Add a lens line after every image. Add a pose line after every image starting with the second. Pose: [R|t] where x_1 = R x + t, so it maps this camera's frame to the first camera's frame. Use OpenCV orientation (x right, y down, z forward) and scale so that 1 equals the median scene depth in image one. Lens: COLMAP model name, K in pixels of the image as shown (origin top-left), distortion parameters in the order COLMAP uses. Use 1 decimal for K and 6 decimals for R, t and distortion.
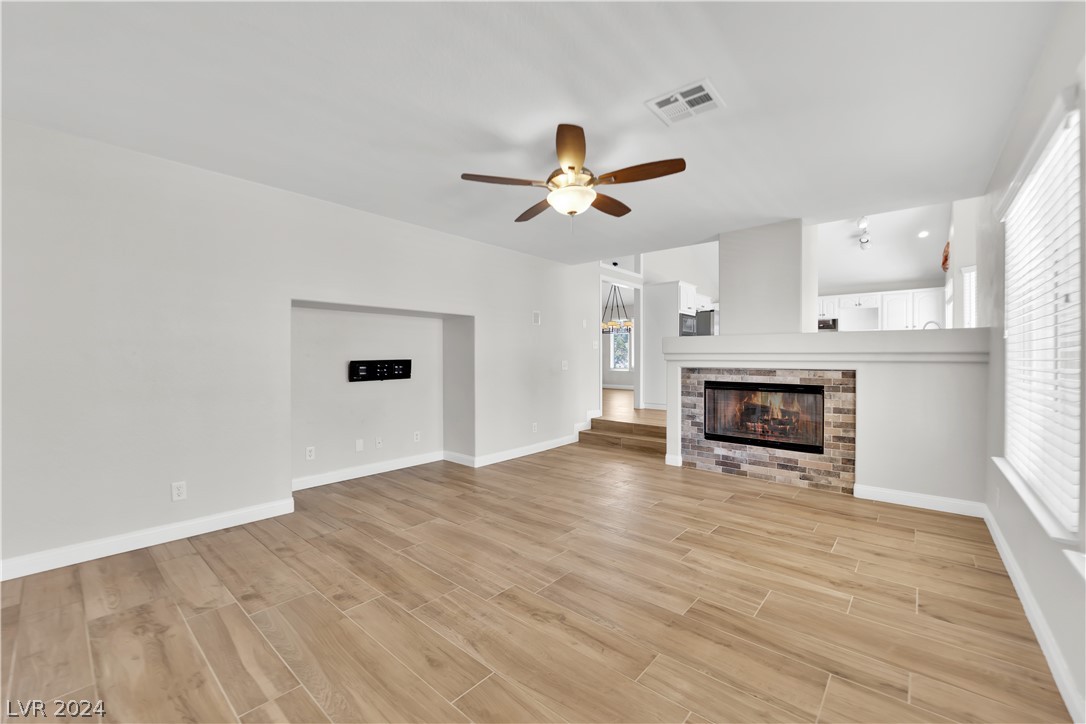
lens RADIAL K [[435.8, 0, 542.3], [0, 435.8, 358.1], [0, 0, 1]] dist [-0.007659, -0.005526]
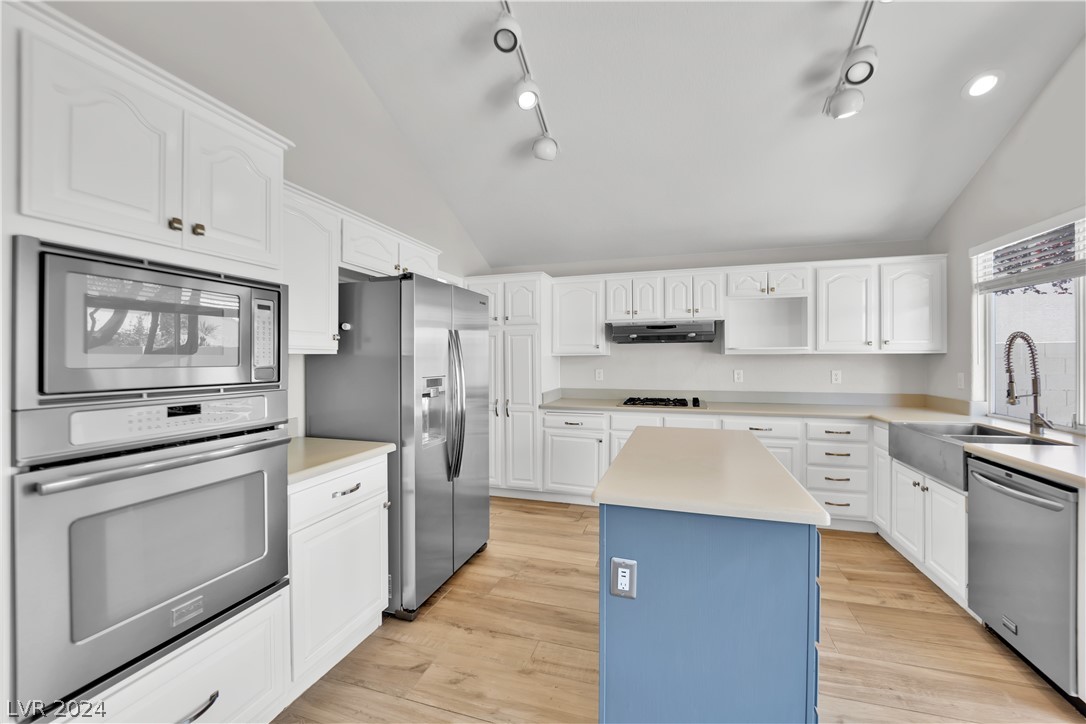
lens RADIAL K [[435.8, 0, 542.3], [0, 435.8, 358.1], [0, 0, 1]] dist [-0.007659, -0.005526]
pose [[0.917370, -0.004056, 0.398016, 0.732590], [0.004330, 0.999991, 0.000210, -0.116904], [-0.398013, 0.001531, 0.917379, 1.454861]]
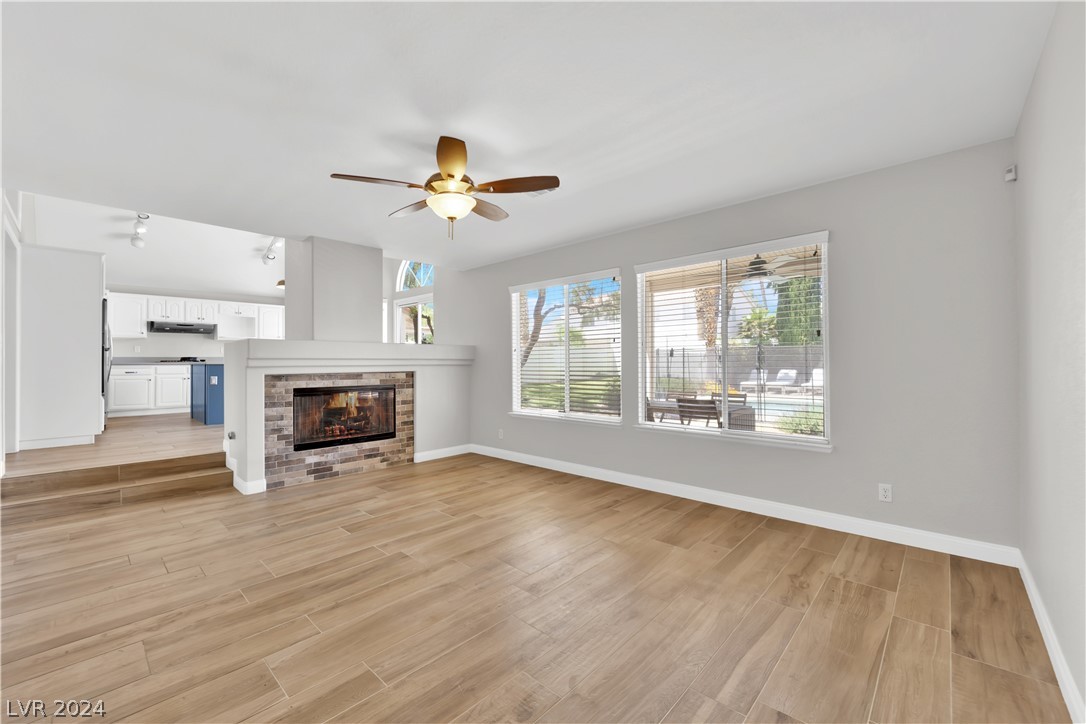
lens RADIAL K [[435.8, 0, 542.3], [0, 435.8, 358.1], [0, 0, 1]] dist [-0.007659, -0.005526]
pose [[0.034232, 0.007624, 0.999385, -0.602779], [0.008173, 0.999935, -0.007908, -0.000672], [-0.999380, 0.008438, 0.034168, 0.496398]]
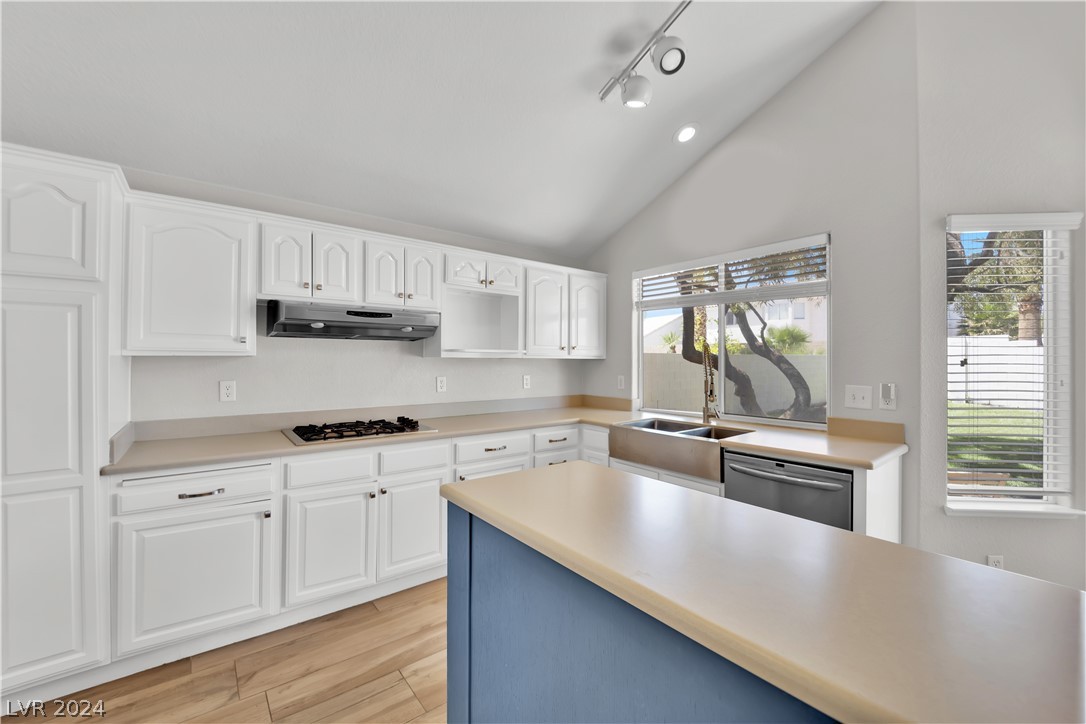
lens RADIAL K [[435.8, 0, 542.3], [0, 435.8, 358.1], [0, 0, 1]] dist [-0.007659, -0.005526]
pose [[0.188975, 0.007404, 0.981954, 0.787023], [-0.003669, 0.999970, -0.006834, -0.117423], [-0.981975, -0.002312, 0.188996, 1.864212]]
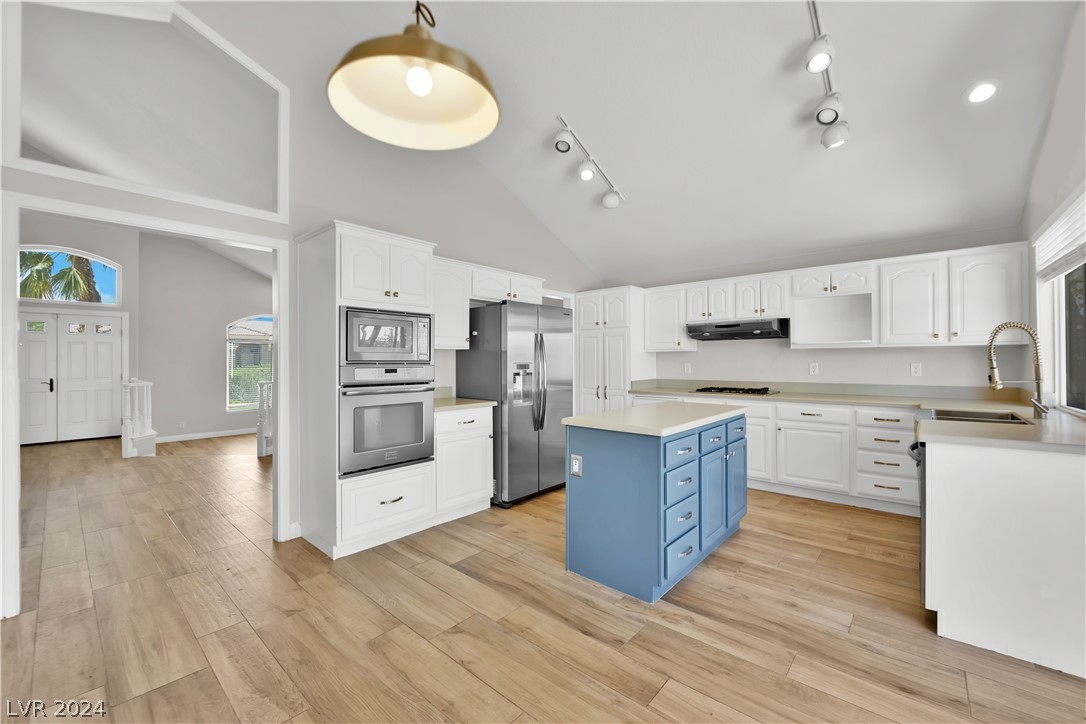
lens RADIAL K [[435.8, 0, 542.3], [0, 435.8, 358.1], [0, 0, 1]] dist [-0.007659, -0.005526]
pose [[0.999921, -0.005310, -0.011392, 0.886719], [0.005235, 0.999965, -0.006588, -0.096235], [0.011426, 0.006527, 0.999913, 1.102162]]
